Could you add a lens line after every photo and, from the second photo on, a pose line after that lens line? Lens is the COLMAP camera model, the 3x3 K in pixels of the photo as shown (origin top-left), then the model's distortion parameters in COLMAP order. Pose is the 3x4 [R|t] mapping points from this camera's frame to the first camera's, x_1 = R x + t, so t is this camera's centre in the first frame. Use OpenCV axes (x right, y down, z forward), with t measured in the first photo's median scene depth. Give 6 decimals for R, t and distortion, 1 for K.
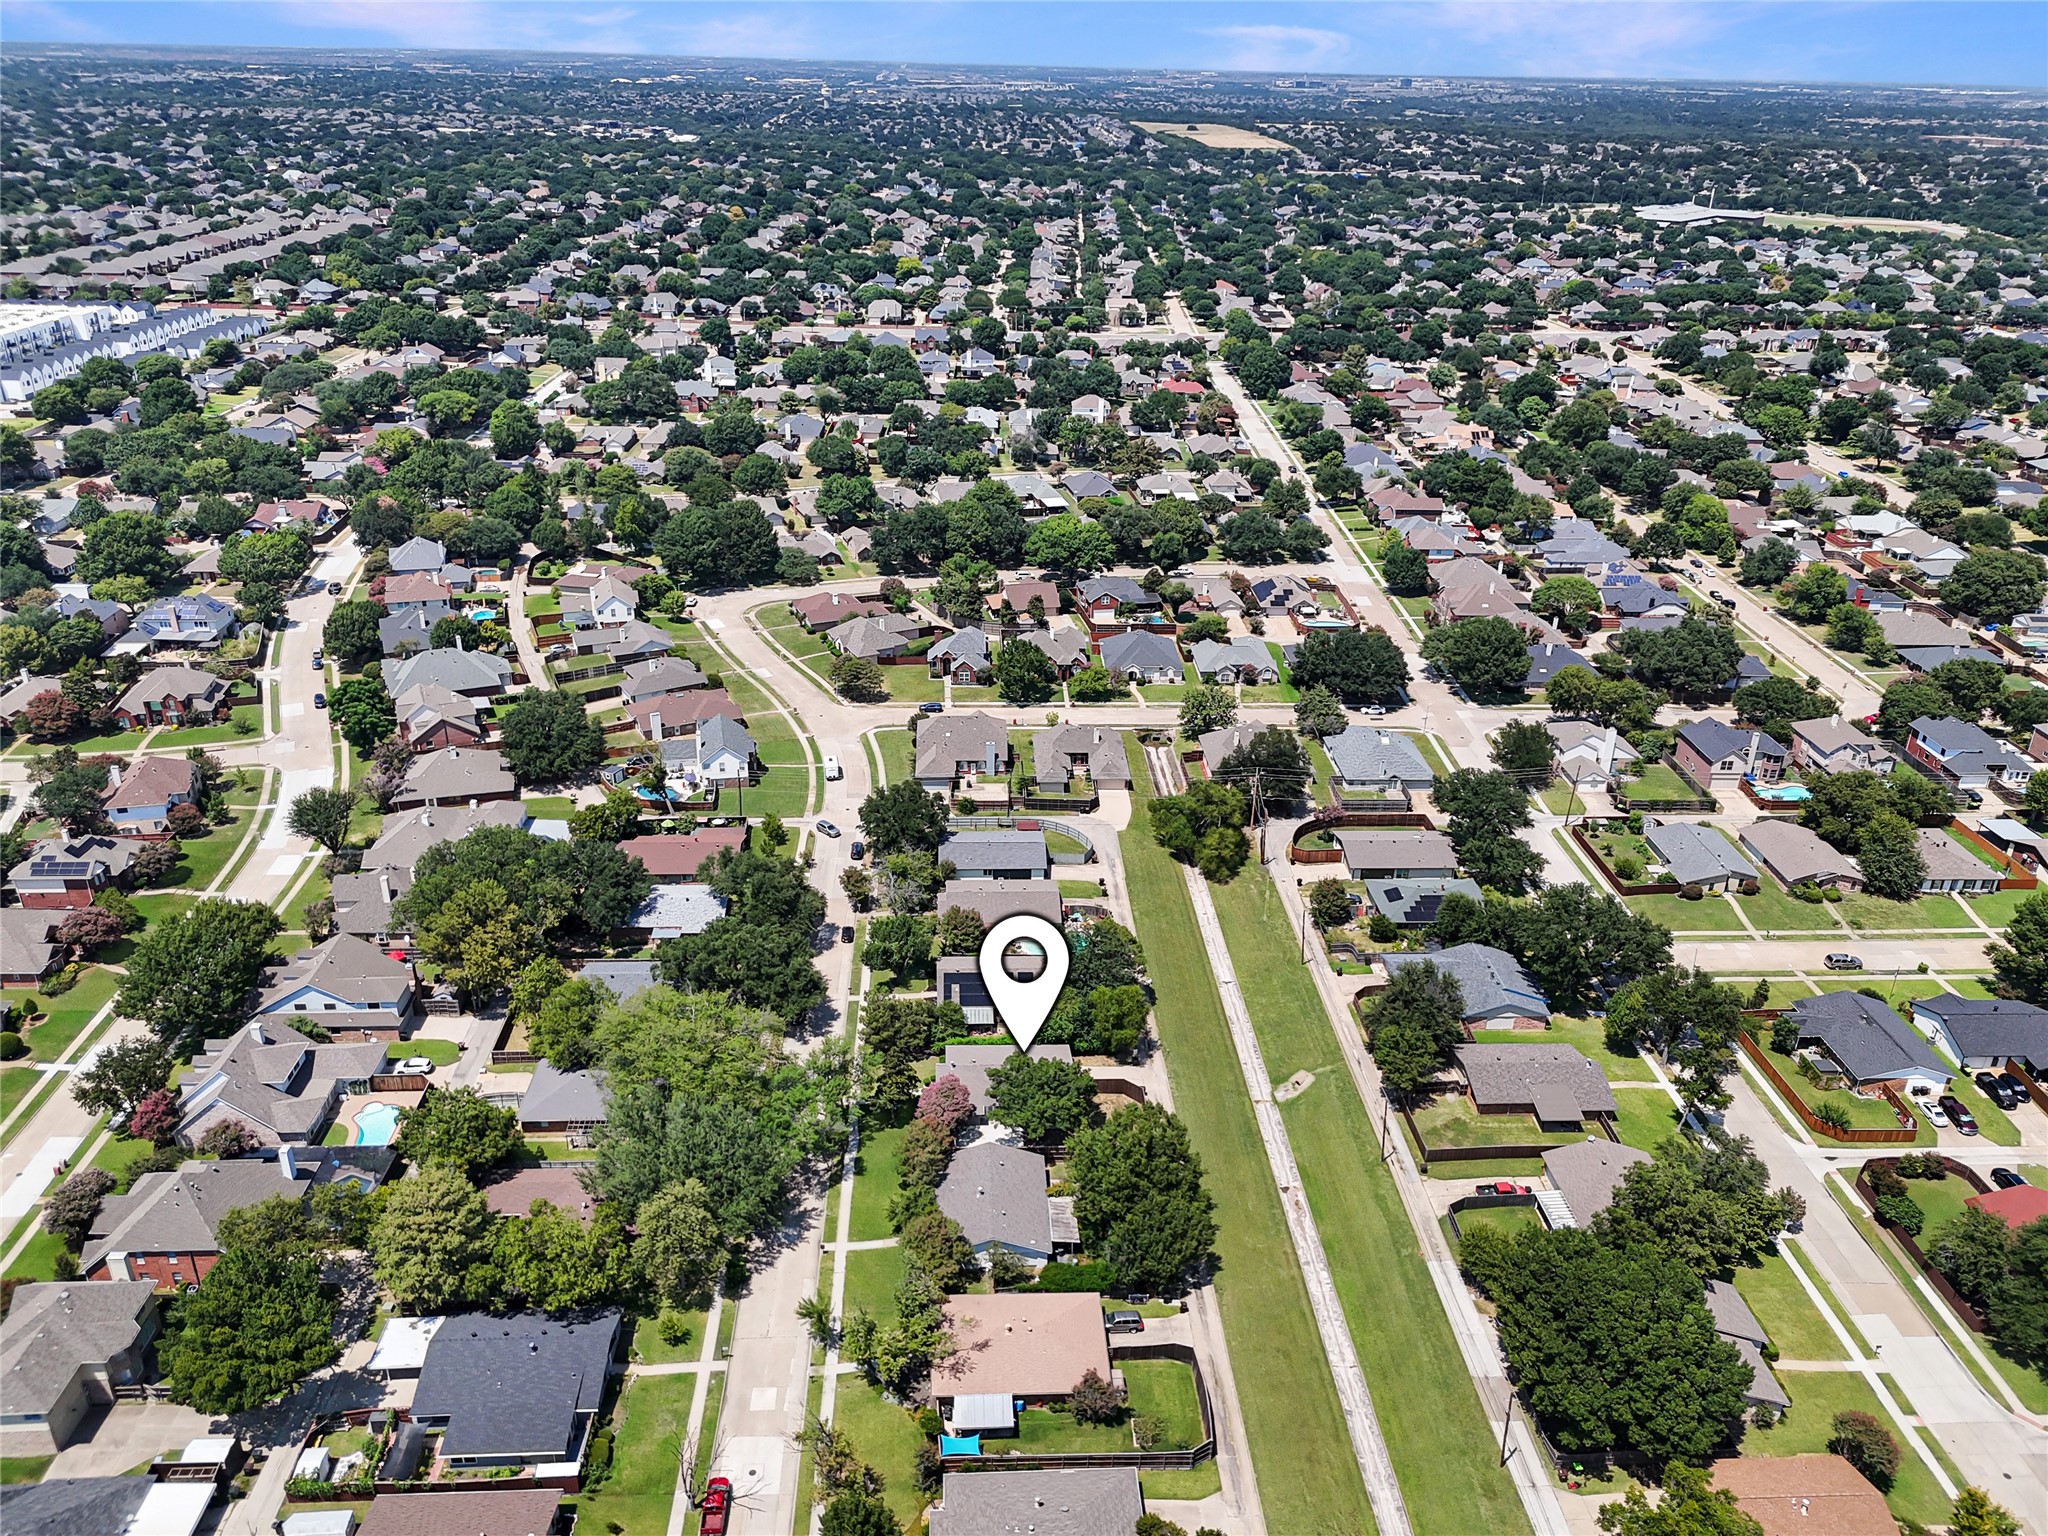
lens RADIAL K [[1503.5, 0, 1024.0], [0, 1503.5, 774.0], [0, 0, 1]] dist [0.045695, -0.032503]
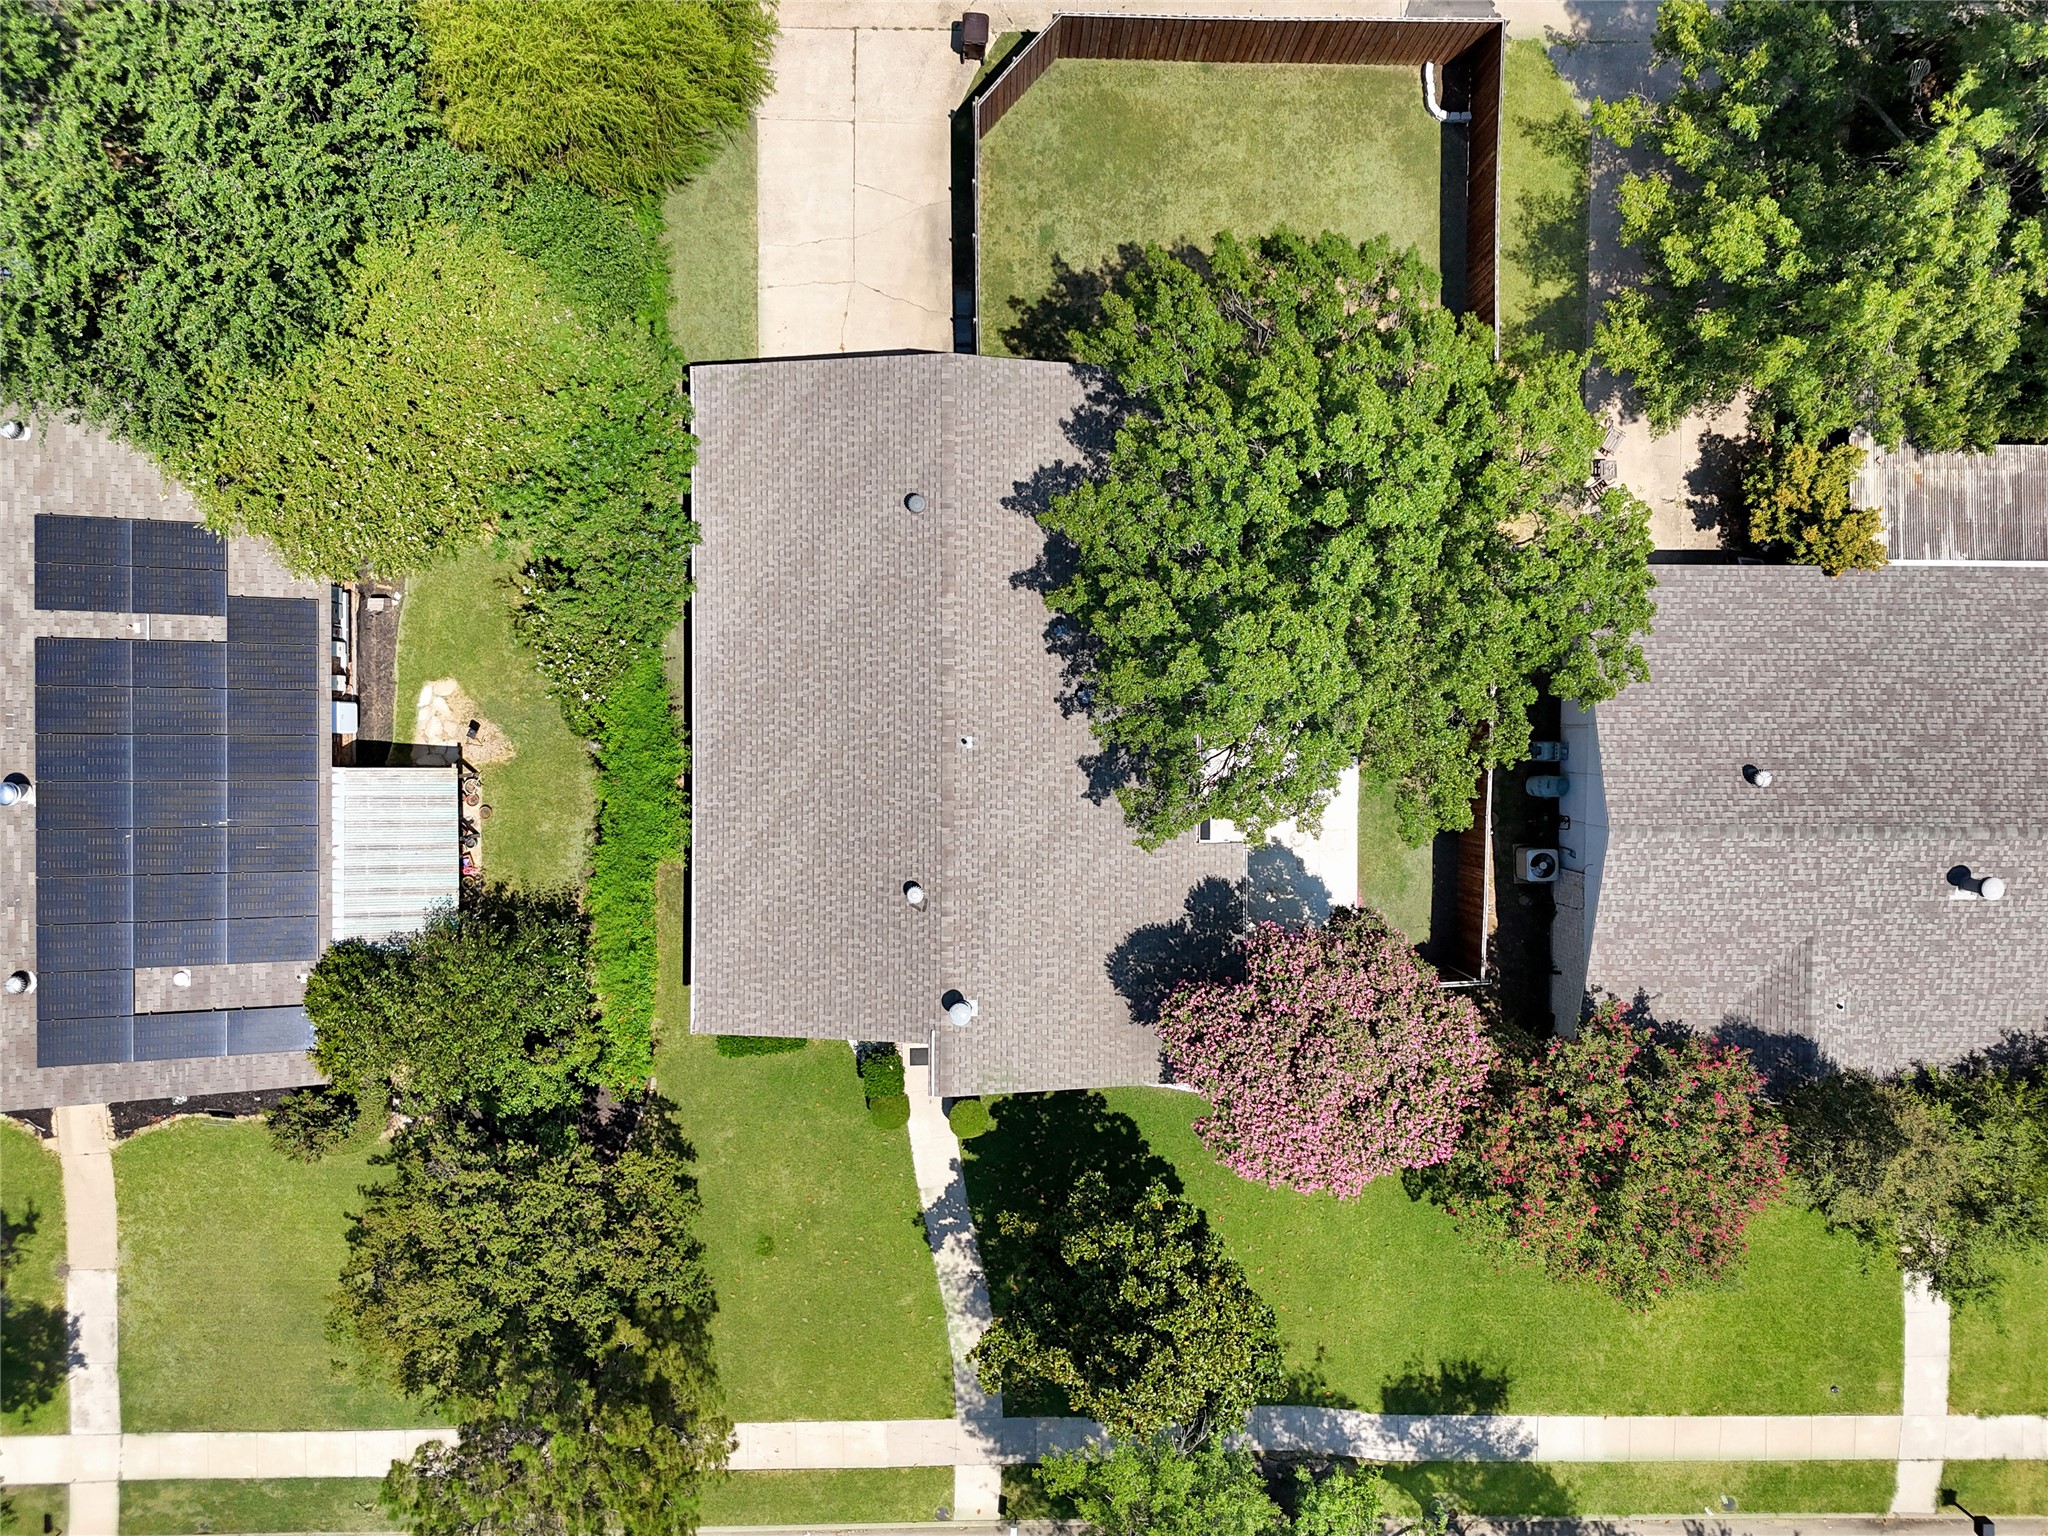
lens RADIAL K [[1503.5, 0, 1024.6], [0, 1503.5, 761.7], [0, 0, 1]] dist [0.045695, -0.032503]
pose [[0.053555, -0.998013, -0.033185, -0.011187], [0.390037, -0.009685, 0.920748, 0.030516], [-0.919240, -0.062254, 0.388743, 0.979992]]
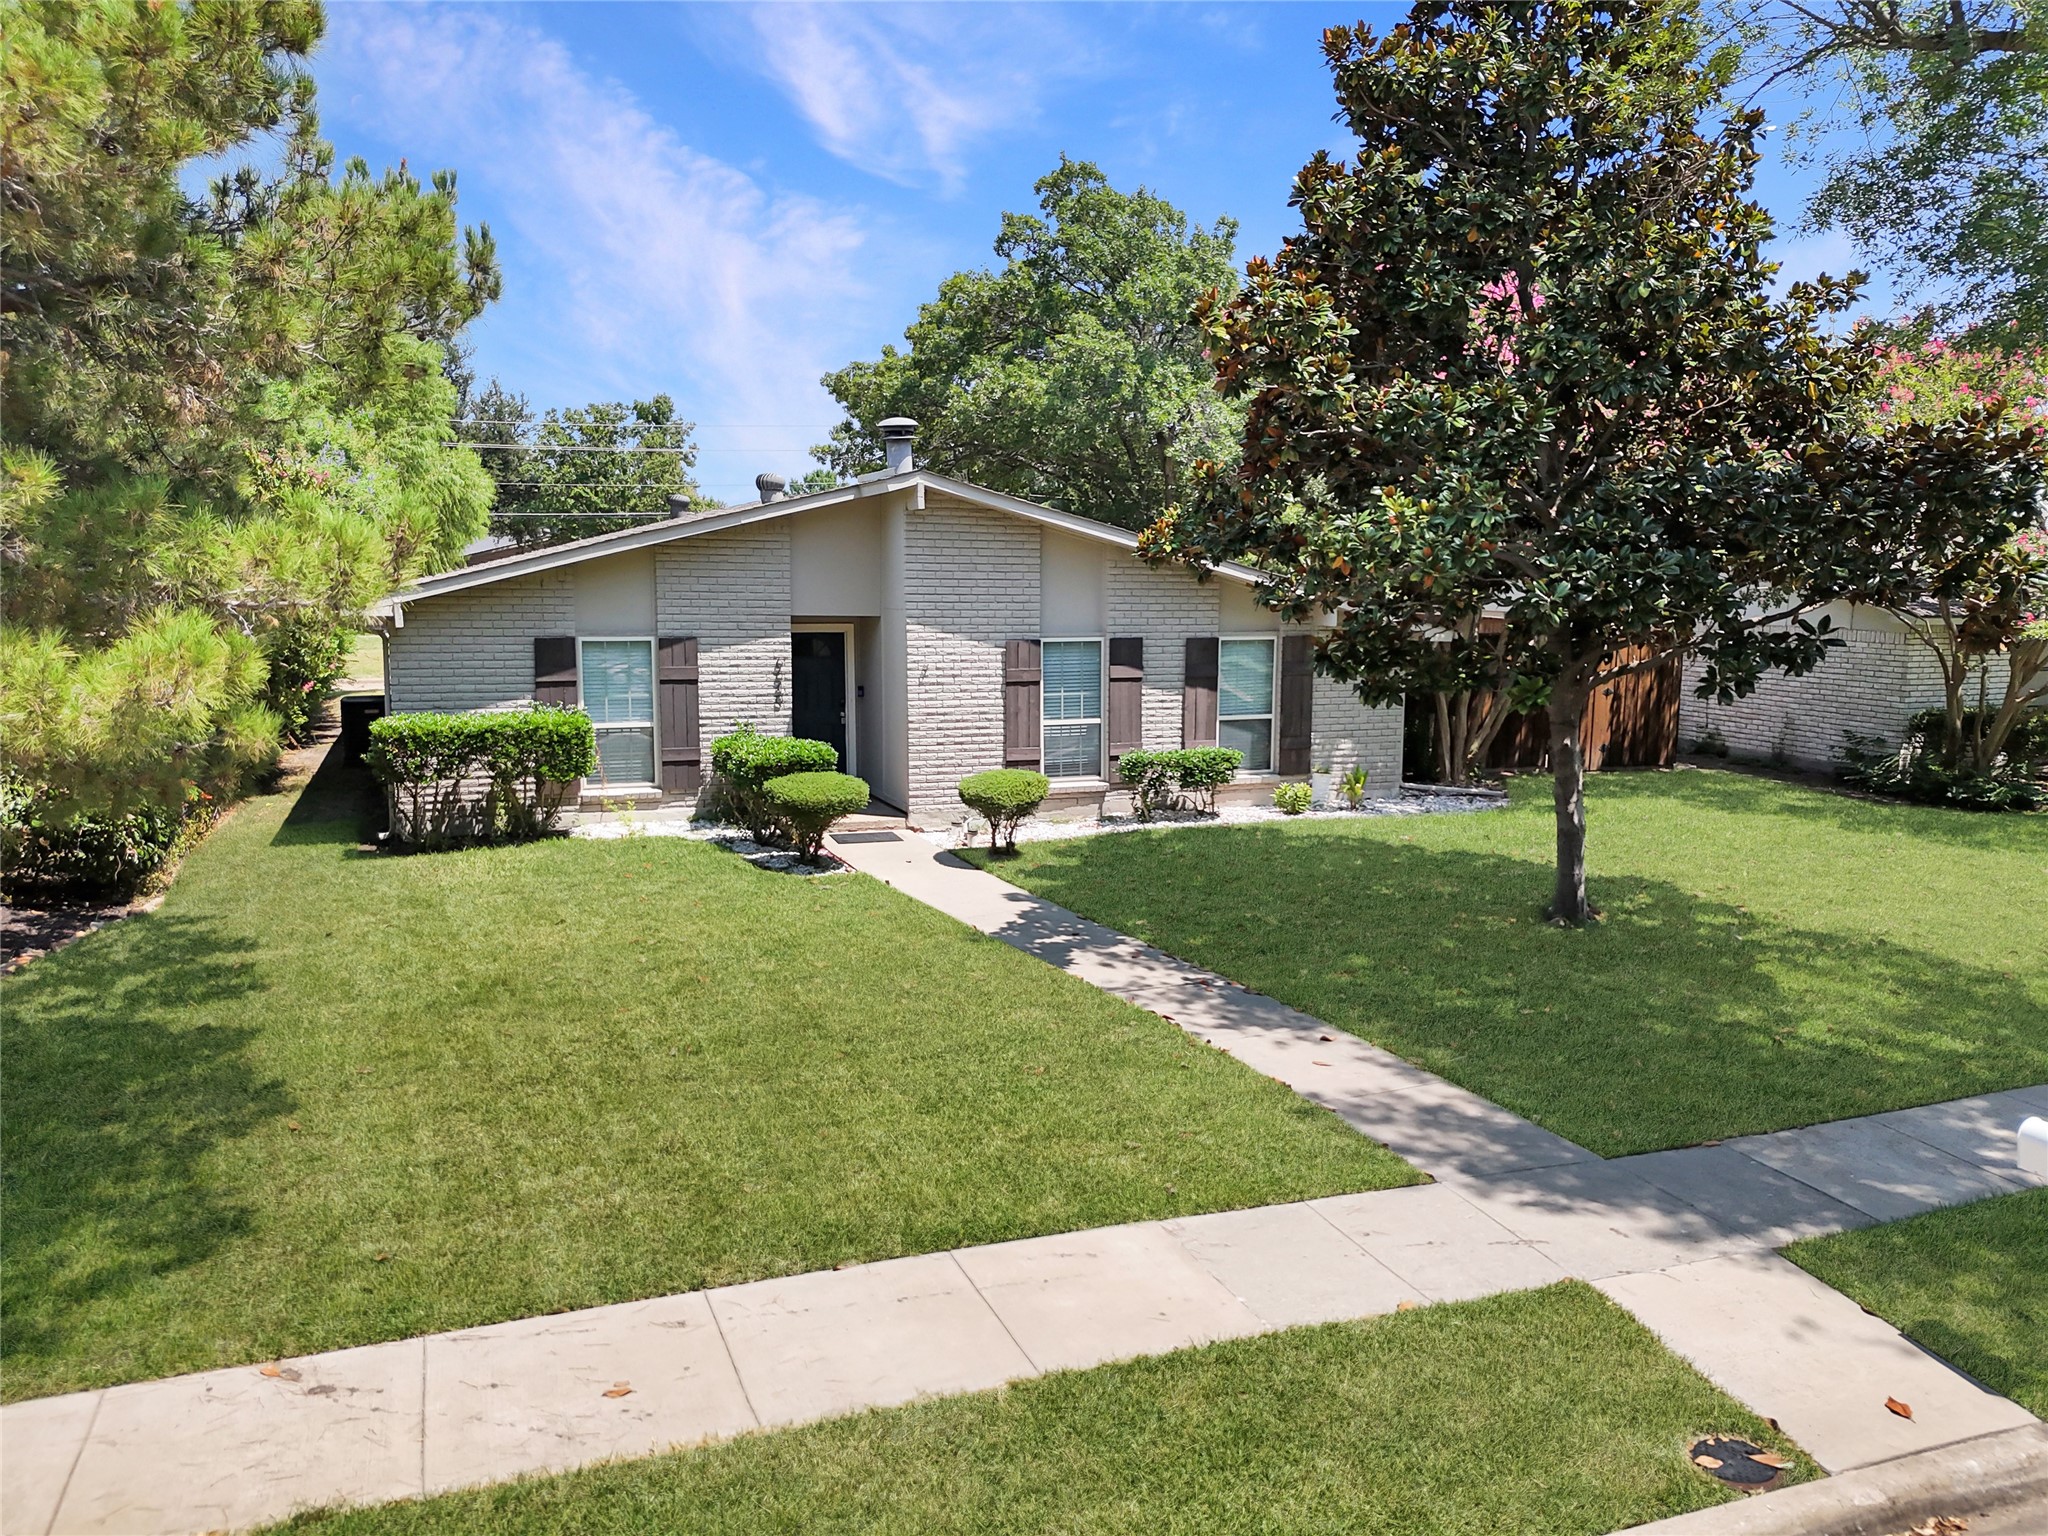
lens RADIAL K [[1503.5, 0, 1024.2], [0, 1503.5, 751.9], [0, 0, 1]] dist [0.045695, -0.032503]
pose [[-0.312548, -0.132151, 0.940665, -0.156350], [0.396189, 0.881894, 0.255533, 0.201506], [-0.863336, 0.452547, -0.223277, 1.086662]]
